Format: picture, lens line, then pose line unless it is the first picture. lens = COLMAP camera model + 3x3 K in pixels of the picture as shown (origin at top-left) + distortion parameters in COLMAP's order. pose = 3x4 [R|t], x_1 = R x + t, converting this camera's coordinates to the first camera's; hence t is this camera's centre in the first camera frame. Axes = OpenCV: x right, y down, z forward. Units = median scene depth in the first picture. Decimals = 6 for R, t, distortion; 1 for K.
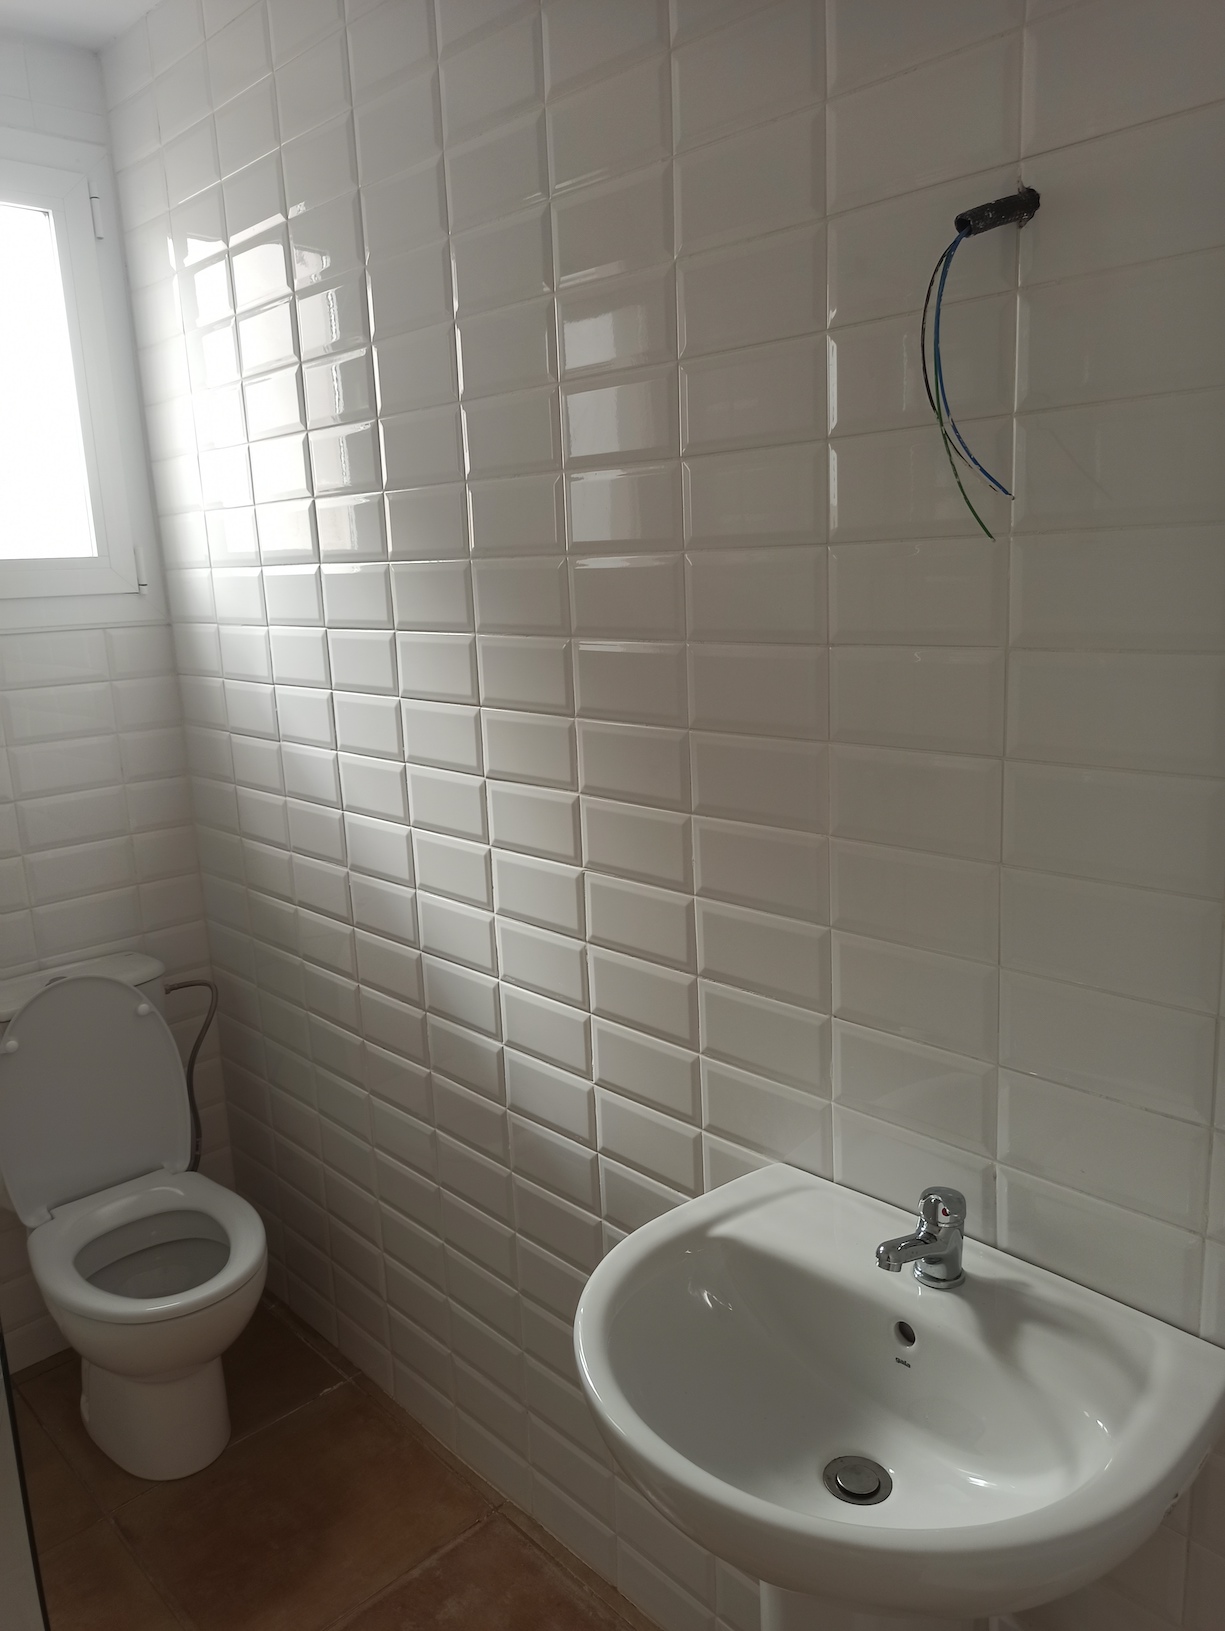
lens RADIAL K [[1216.3, 0, 622.2], [0, 1216.3, 799.0], [0, 0, 1]] dist [0.057052, -0.062046]
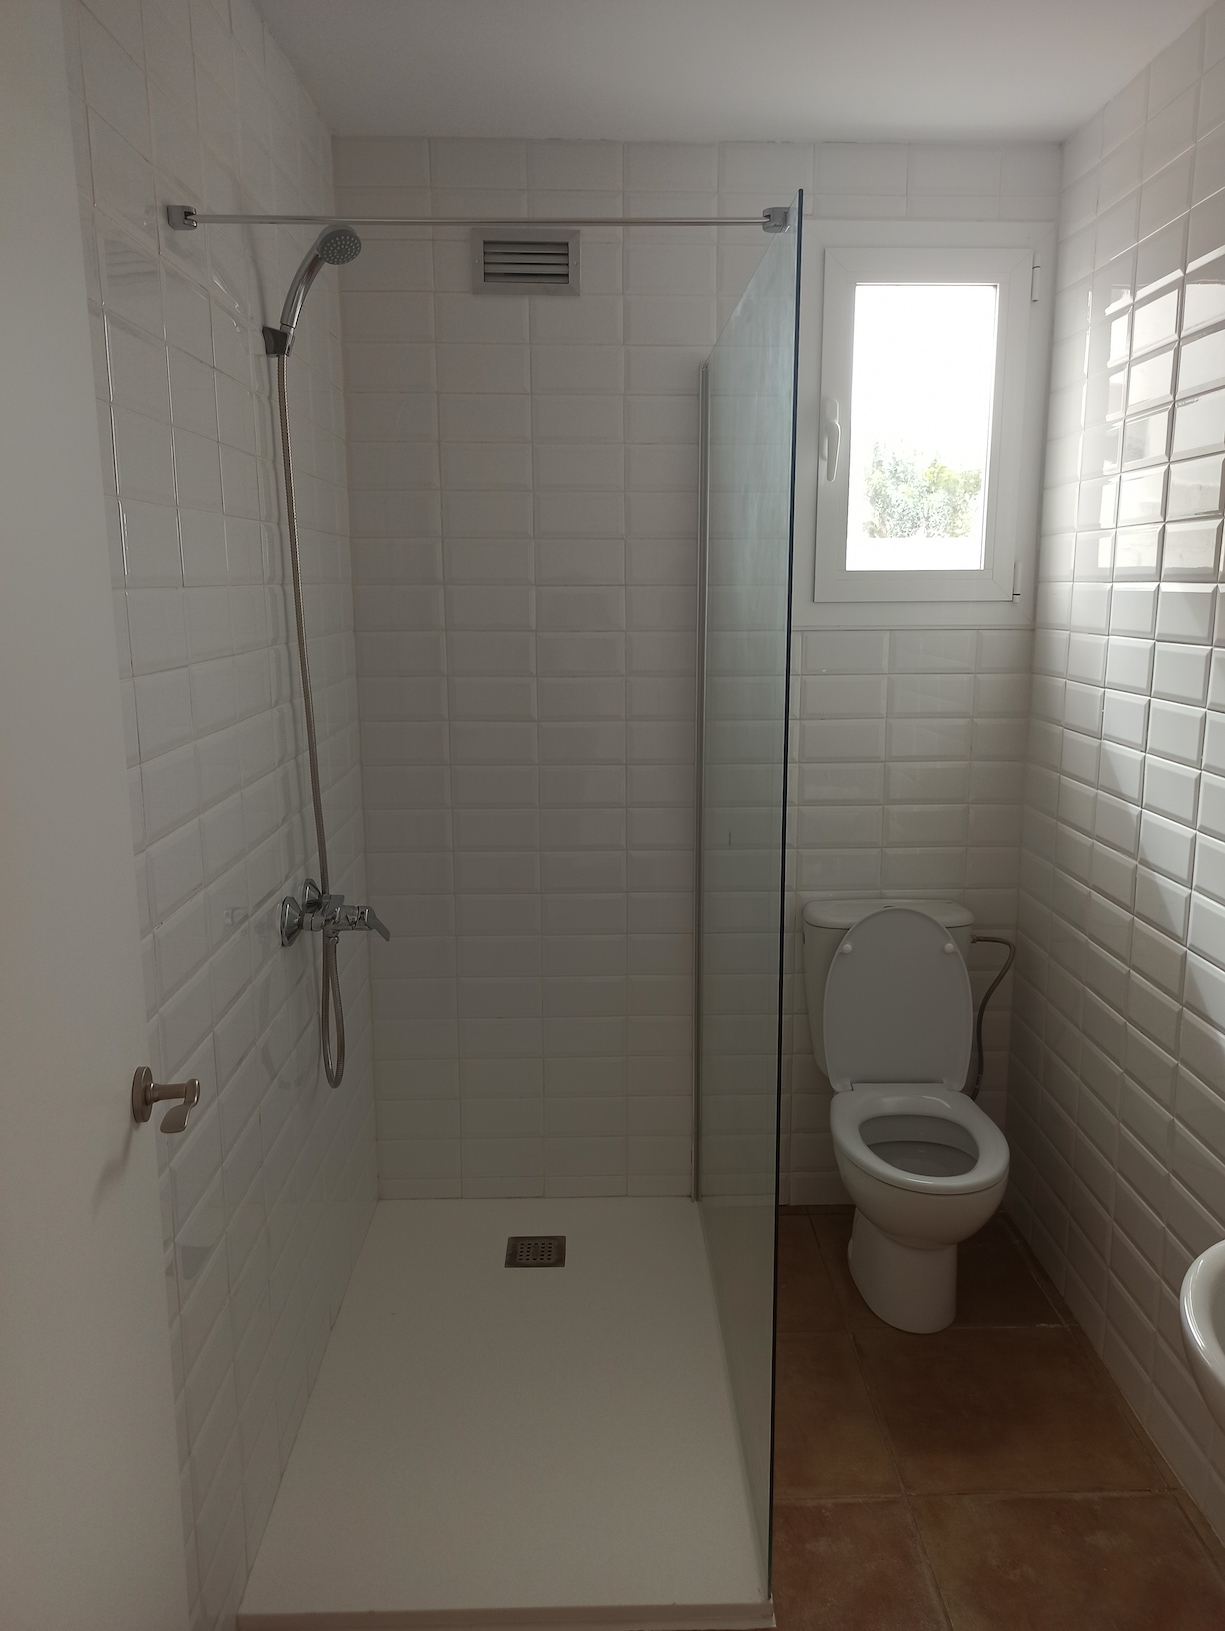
lens RADIAL K [[1216.3, 0, 622.2], [0, 1216.3, 799.0], [0, 0, 1]] dist [0.057052, -0.062046]
pose [[0.744586, 0.159111, -0.648287, 0.125958], [-0.163905, 0.985024, 0.053505, 0.017826], [0.647091, 0.066419, 0.759514, -0.124458]]
